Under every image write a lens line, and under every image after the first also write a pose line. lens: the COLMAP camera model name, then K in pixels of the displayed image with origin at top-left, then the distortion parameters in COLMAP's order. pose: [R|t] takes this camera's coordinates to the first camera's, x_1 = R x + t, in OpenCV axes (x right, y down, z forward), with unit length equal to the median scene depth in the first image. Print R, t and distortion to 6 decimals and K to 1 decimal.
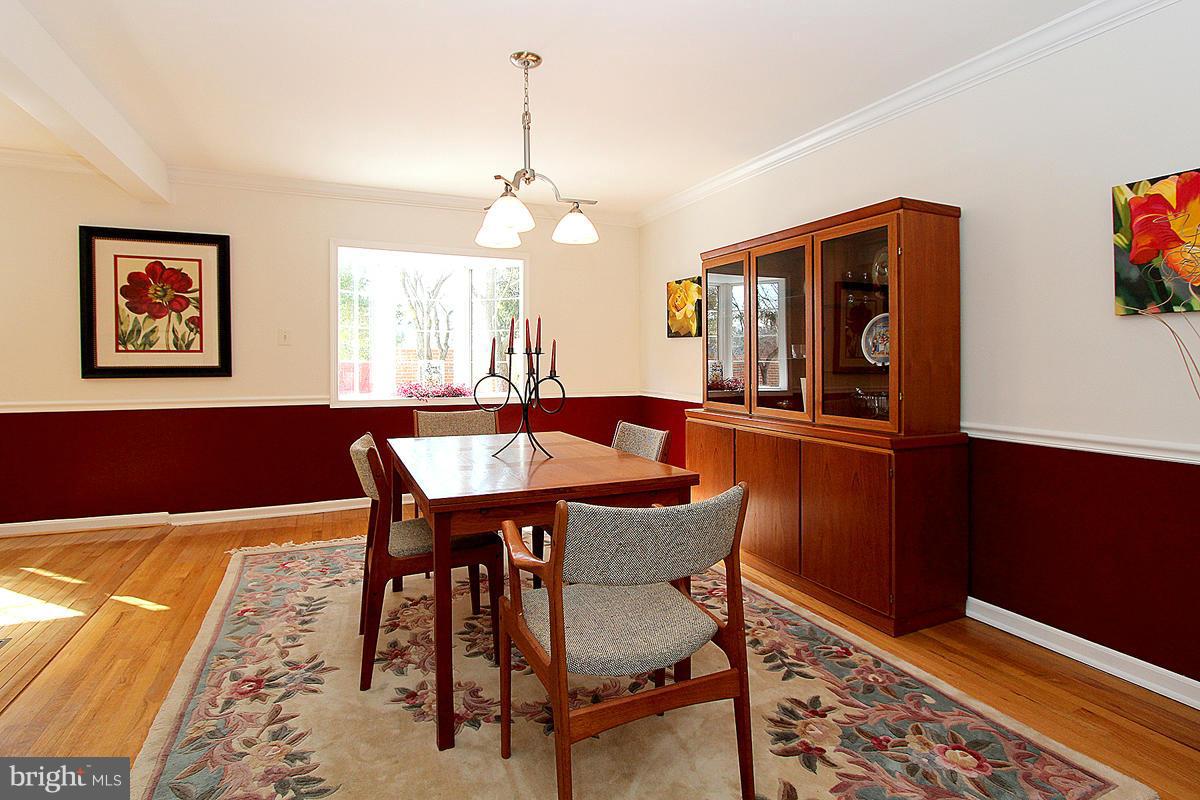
lens RADIAL K [[581.1, 0, 585.7], [0, 581.1, 384.9], [0, 0, 1]] dist [-0.020110, 0.000335]
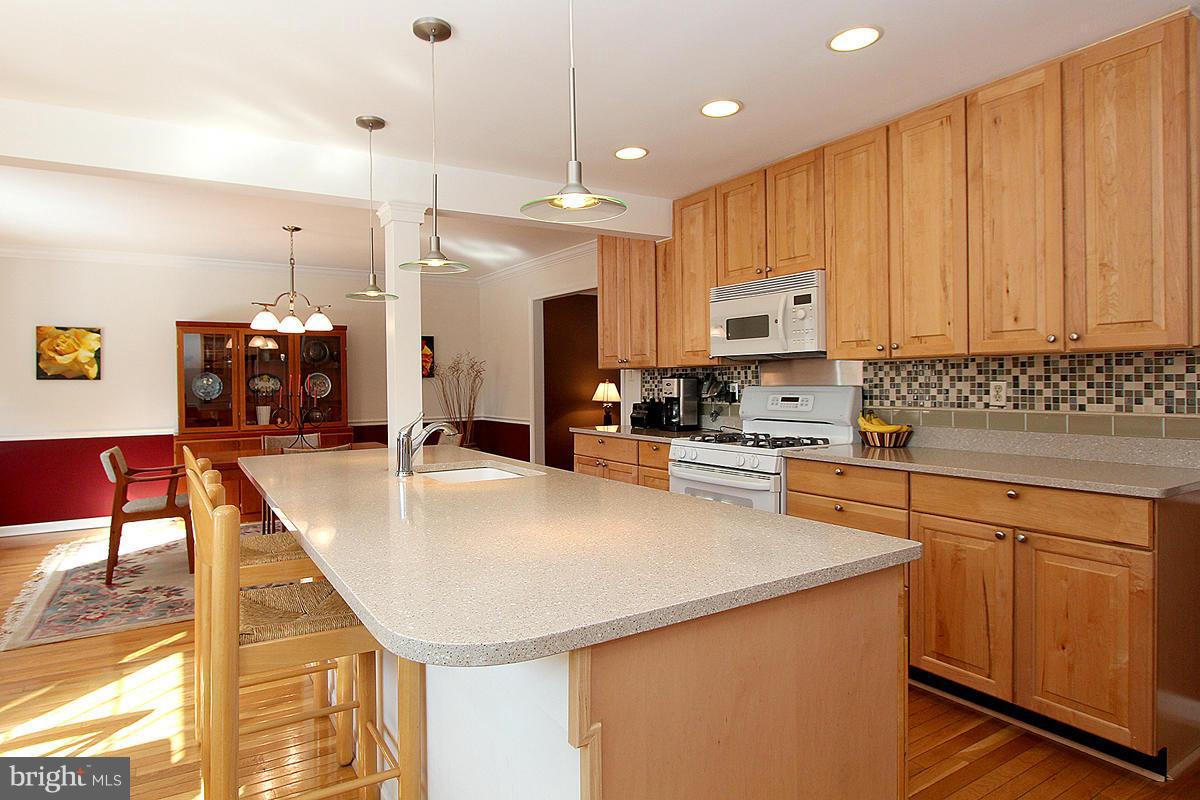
lens RADIAL K [[669.9, 0, 582.4], [0, 669.9, 409.1], [0, 0, 1]] dist [-0.011102, 0.001307]
pose [[-0.138667, -0.034951, 0.989722, -1.258795], [0.061785, 0.997125, 0.043869, -0.023708], [-0.988410, 0.067233, -0.136109, 0.233562]]
